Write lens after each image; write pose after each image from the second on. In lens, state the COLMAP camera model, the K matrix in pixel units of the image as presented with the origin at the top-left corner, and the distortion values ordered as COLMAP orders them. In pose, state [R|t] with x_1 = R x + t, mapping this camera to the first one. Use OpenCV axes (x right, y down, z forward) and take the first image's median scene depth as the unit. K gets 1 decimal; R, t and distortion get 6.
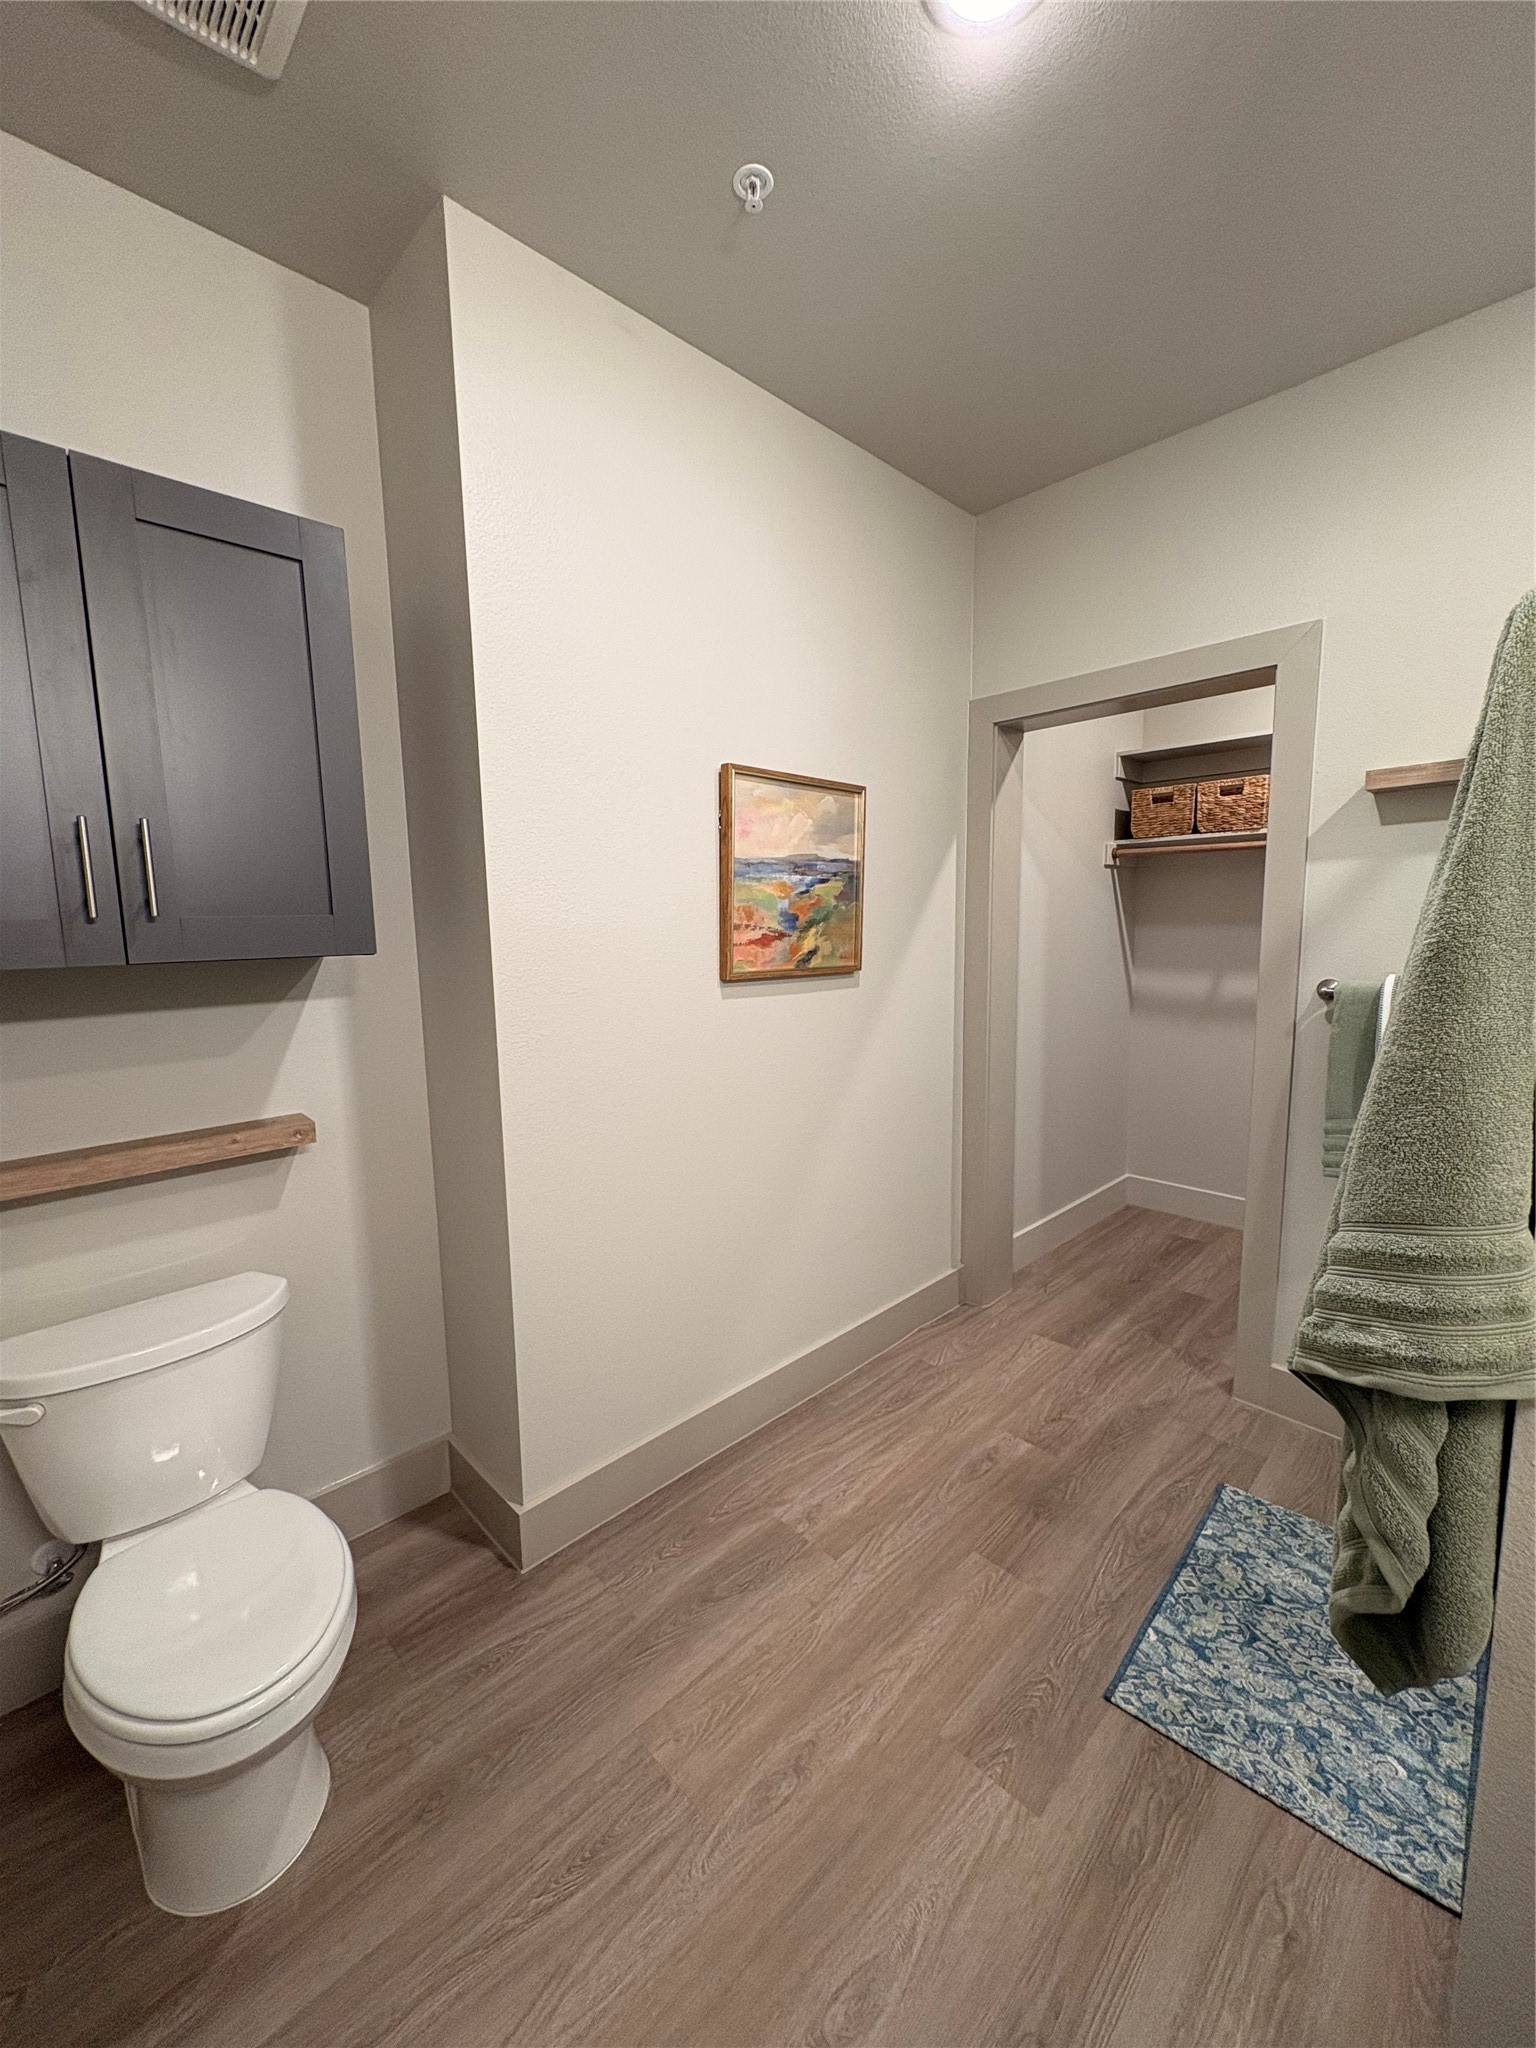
lens RADIAL K [[816.9, 0, 768.0], [0, 816.9, 1019.7], [0, 0, 1]] dist [-0.000241, -0.000339]
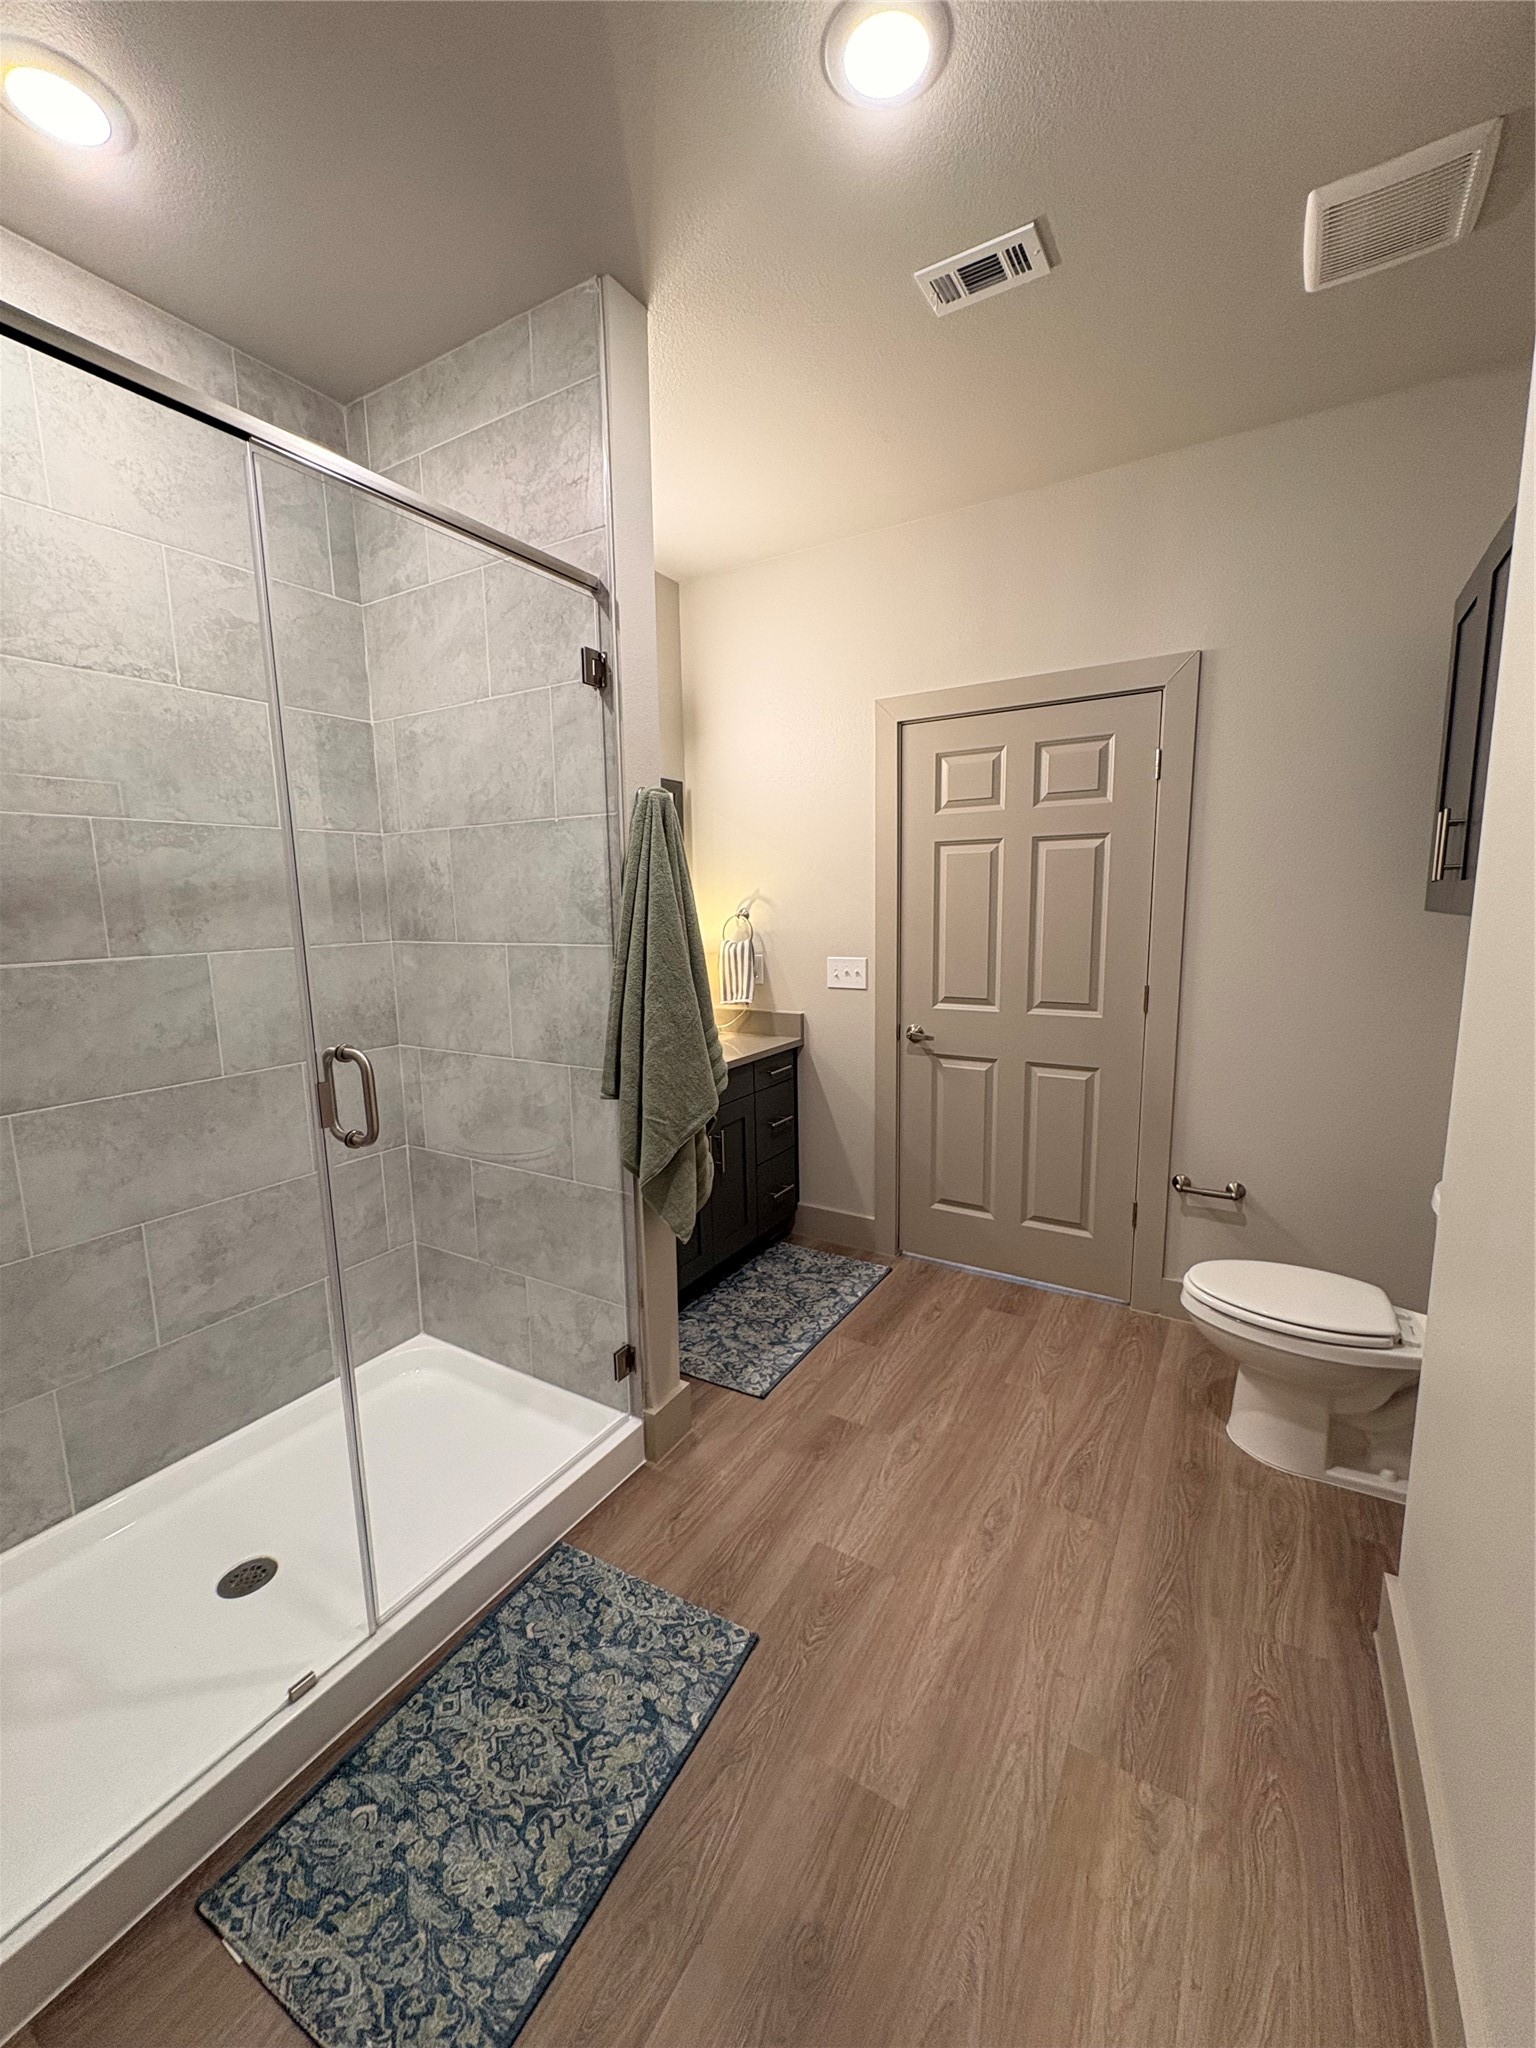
lens RADIAL K [[816.9, 0, 775.9], [0, 816.9, 1019.3], [0, 0, 1]] dist [-0.000241, -0.000339]
pose [[-0.965403, 0.071051, -0.250895, 0.561297], [-0.000579, 0.961577, 0.274536, -0.226340], [0.260761, 0.265183, -0.928268, 1.667545]]
